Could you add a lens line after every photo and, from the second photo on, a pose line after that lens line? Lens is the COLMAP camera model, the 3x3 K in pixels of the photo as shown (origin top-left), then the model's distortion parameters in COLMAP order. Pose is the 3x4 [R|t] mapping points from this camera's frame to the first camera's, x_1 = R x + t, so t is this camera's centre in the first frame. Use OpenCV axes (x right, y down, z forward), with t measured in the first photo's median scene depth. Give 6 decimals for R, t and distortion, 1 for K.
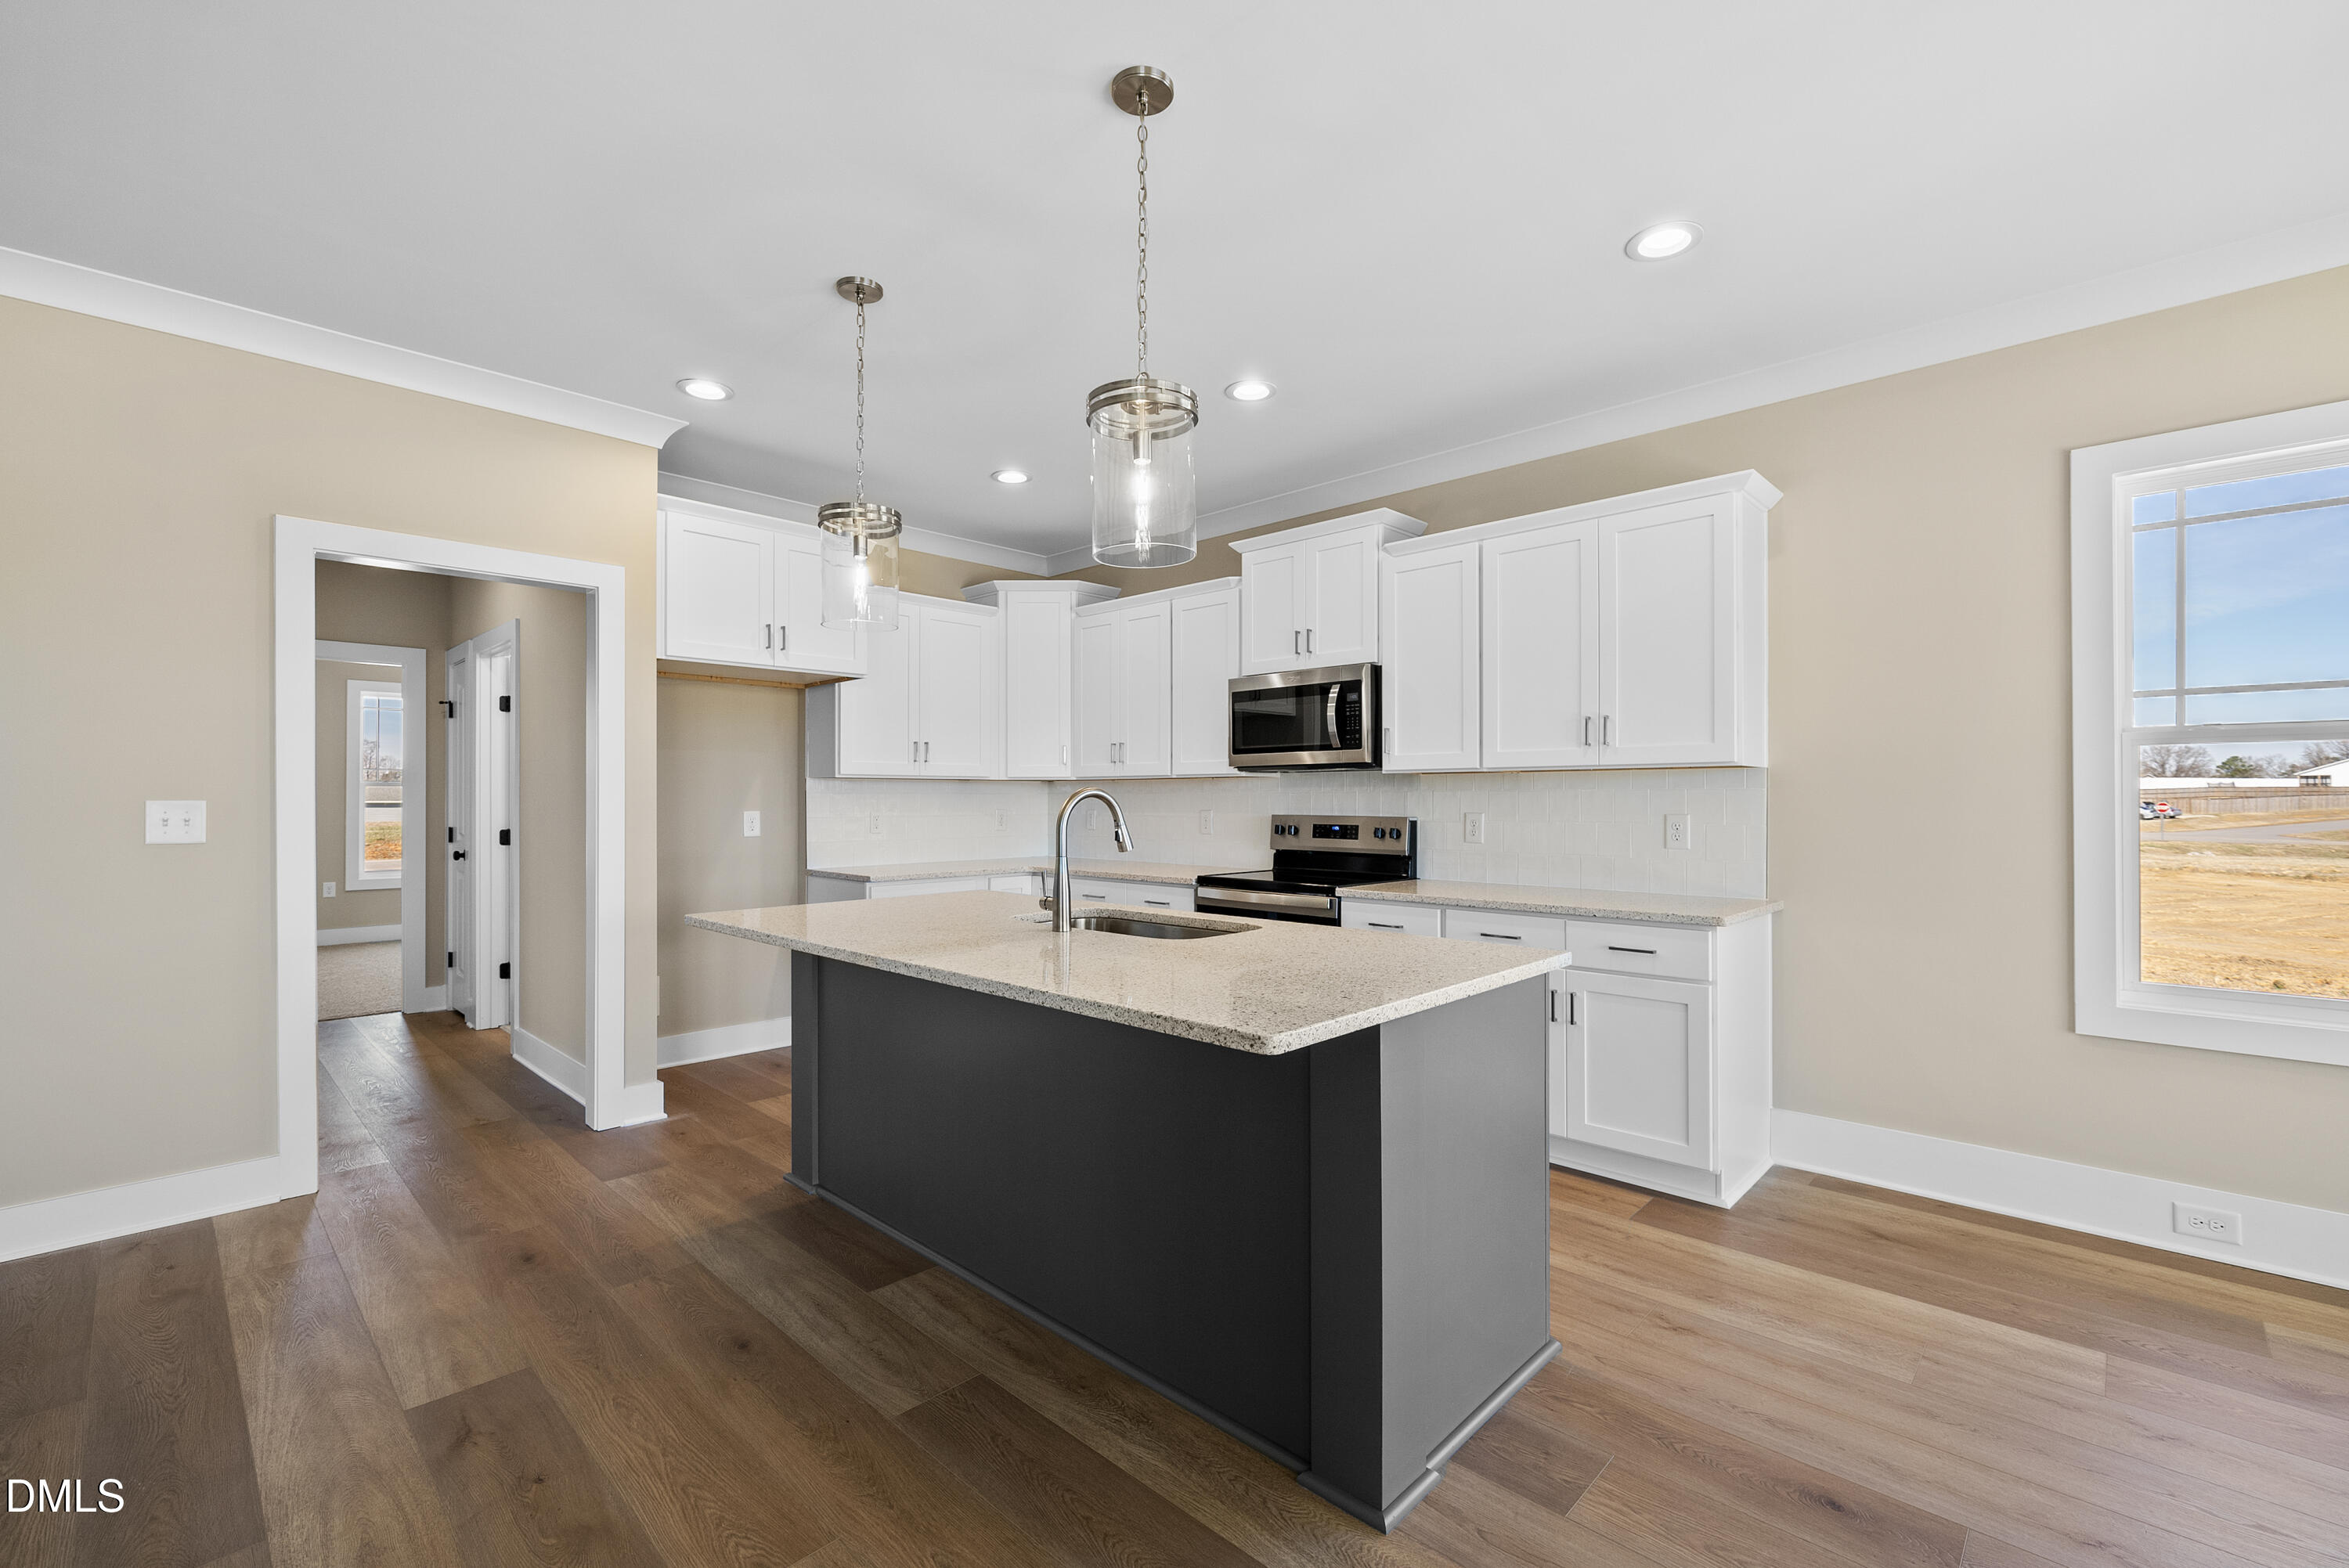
lens RADIAL K [[1014.2, 0, 1182.1], [0, 1014.2, 790.8], [0, 0, 1]] dist [0.001904, -0.000376]
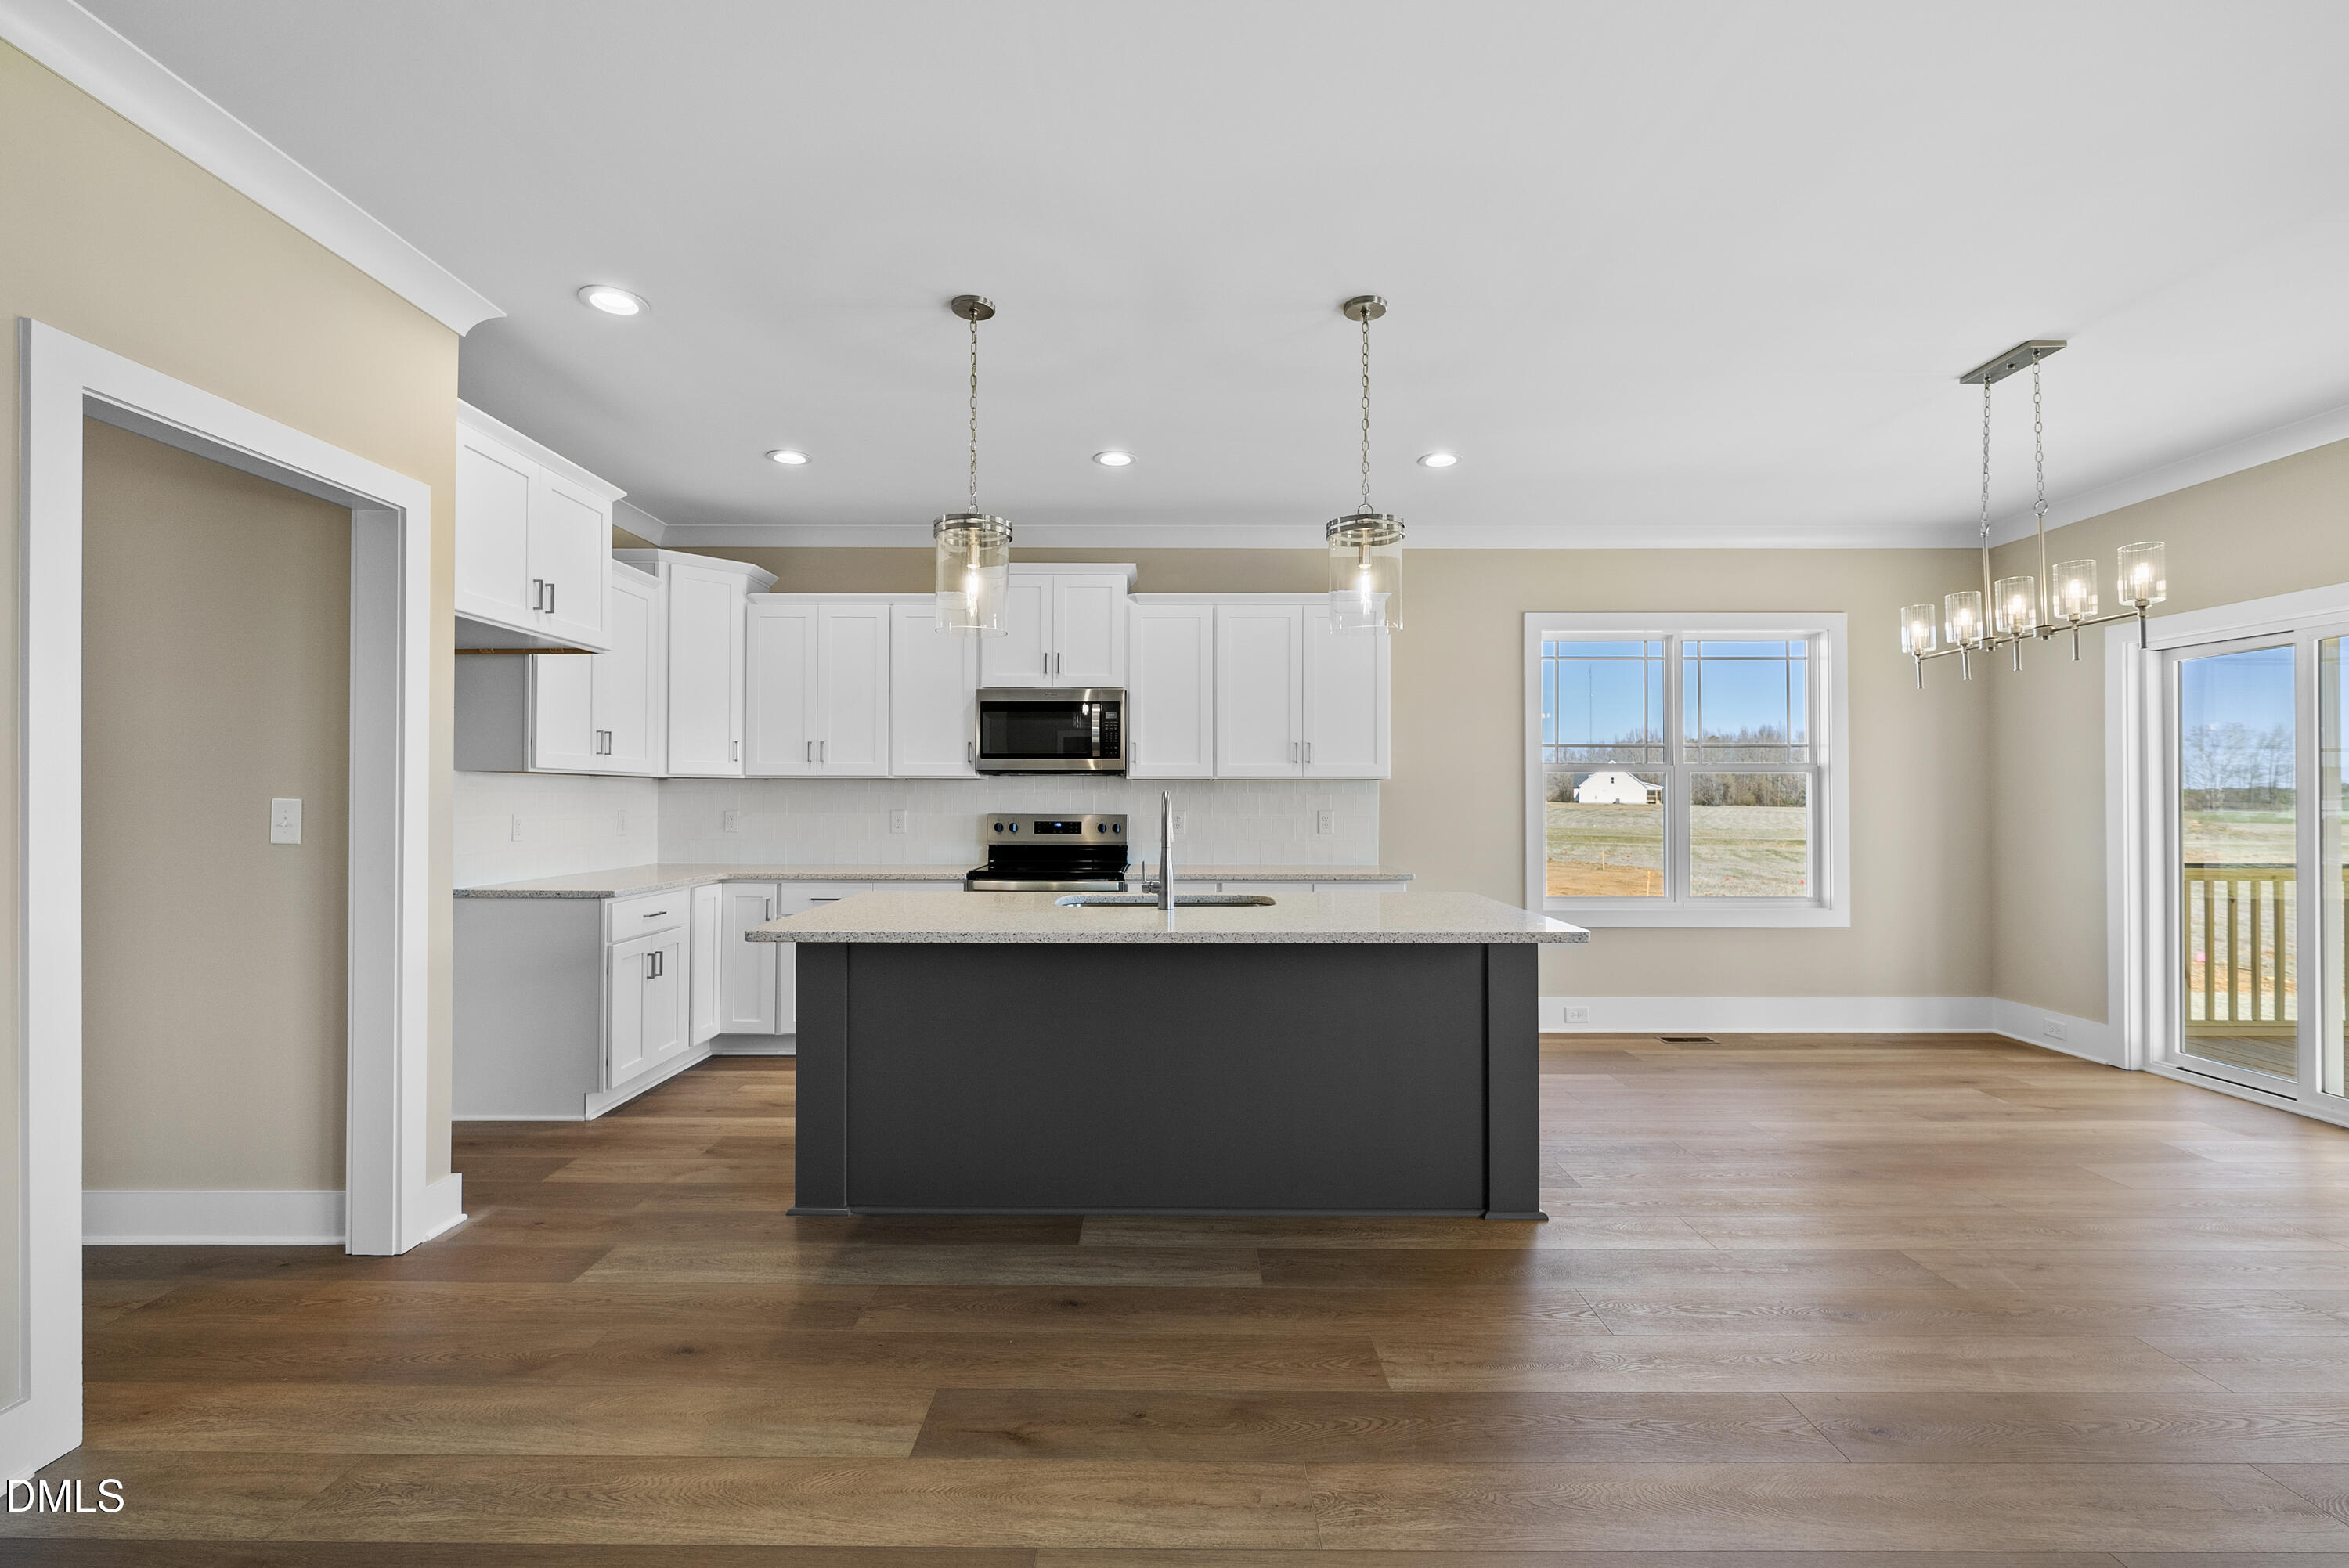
lens RADIAL K [[1014.2, 0, 1172.1], [0, 1014.2, 790.0], [0, 0, 1]] dist [0.001904, -0.000376]
pose [[0.716722, 0.007439, 0.697319, -0.661389], [-0.006535, 0.999971, -0.003951, 0.000924], [-0.697328, -0.001725, 0.716750, 0.088417]]
